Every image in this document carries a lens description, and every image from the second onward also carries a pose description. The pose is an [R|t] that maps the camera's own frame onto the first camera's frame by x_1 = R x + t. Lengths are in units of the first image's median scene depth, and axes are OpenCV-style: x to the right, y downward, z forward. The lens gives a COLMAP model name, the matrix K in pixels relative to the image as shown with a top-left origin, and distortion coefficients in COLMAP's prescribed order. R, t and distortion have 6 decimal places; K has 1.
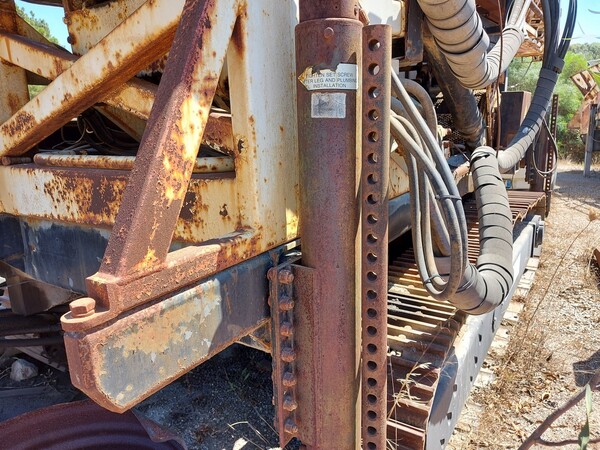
lens RADIAL K [[431.3, 0, 306.8], [0, 431.3, 225.3], [0, 0, 1]] dist [0.097465, -0.108337]
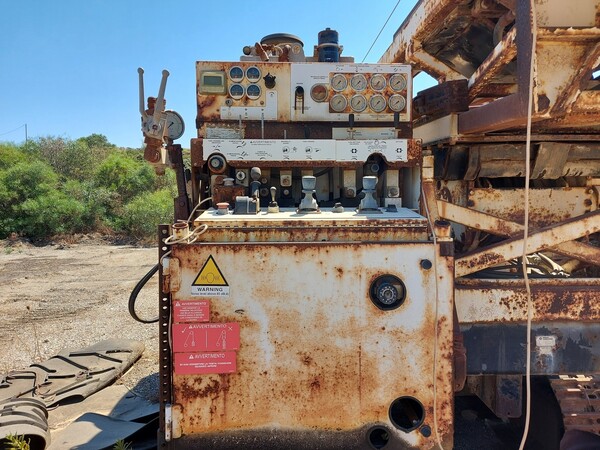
lens RADIAL K [[431.3, 0, 306.8], [0, 431.3, 225.3], [0, 0, 1]] dist [0.097465, -0.108337]
pose [[0.823229, -0.000291, 0.567709, -2.141529], [0.110839, 0.980838, -0.160223, -0.184938], [-0.556784, 0.194824, 0.807487, 0.101743]]
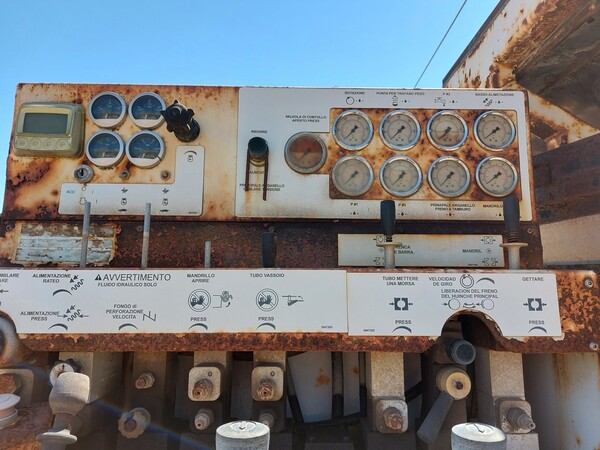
lens RADIAL K [[431.3, 0, 306.8], [0, 431.3, 225.3], [0, 0, 1]] dist [0.097465, -0.108337]
pose [[0.841004, 0.122139, 0.527062, -1.587273], [0.095501, 0.925374, -0.366828, -0.532301], [-0.532534, 0.358838, 0.766579, 0.738498]]
